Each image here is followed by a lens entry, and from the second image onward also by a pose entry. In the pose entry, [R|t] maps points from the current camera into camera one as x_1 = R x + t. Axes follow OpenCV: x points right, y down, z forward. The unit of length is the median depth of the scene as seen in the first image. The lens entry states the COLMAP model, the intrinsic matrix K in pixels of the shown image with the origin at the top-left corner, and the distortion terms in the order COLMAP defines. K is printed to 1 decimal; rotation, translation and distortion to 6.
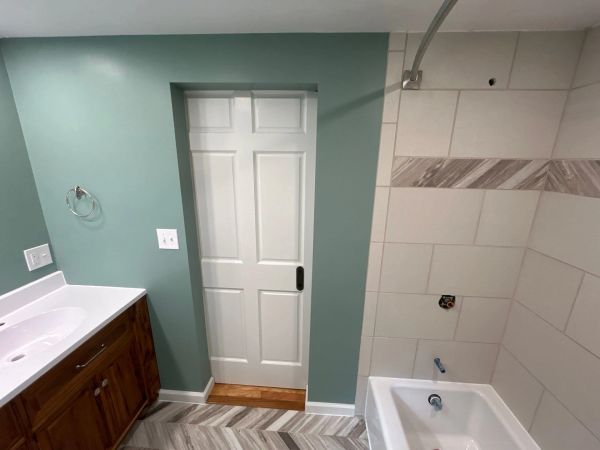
lens RADIAL K [[242.7, 0, 300.0], [0, 242.7, 225.0], [0, 0, 1]] dist [0.000090, -0.000016]
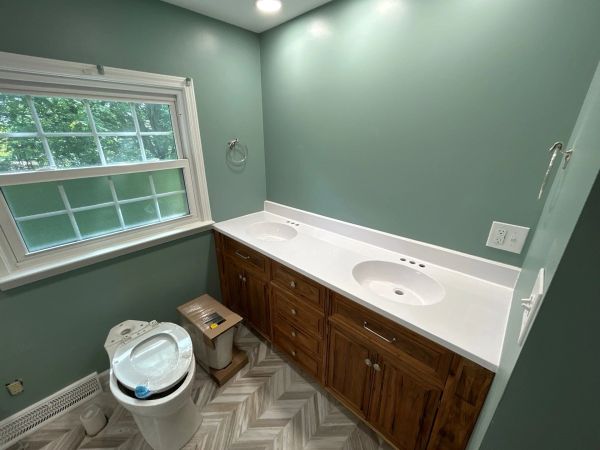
lens RADIAL K [[242.7, 0, 300.0], [0, 242.7, 225.0], [0, 0, 1]] dist [0.000090, -0.000016]
pose [[-0.648783, 0.290696, -0.703261, -0.125814], [-0.176027, 0.841766, 0.510338, -0.178119], [0.740335, 0.454891, -0.494953, 0.884898]]
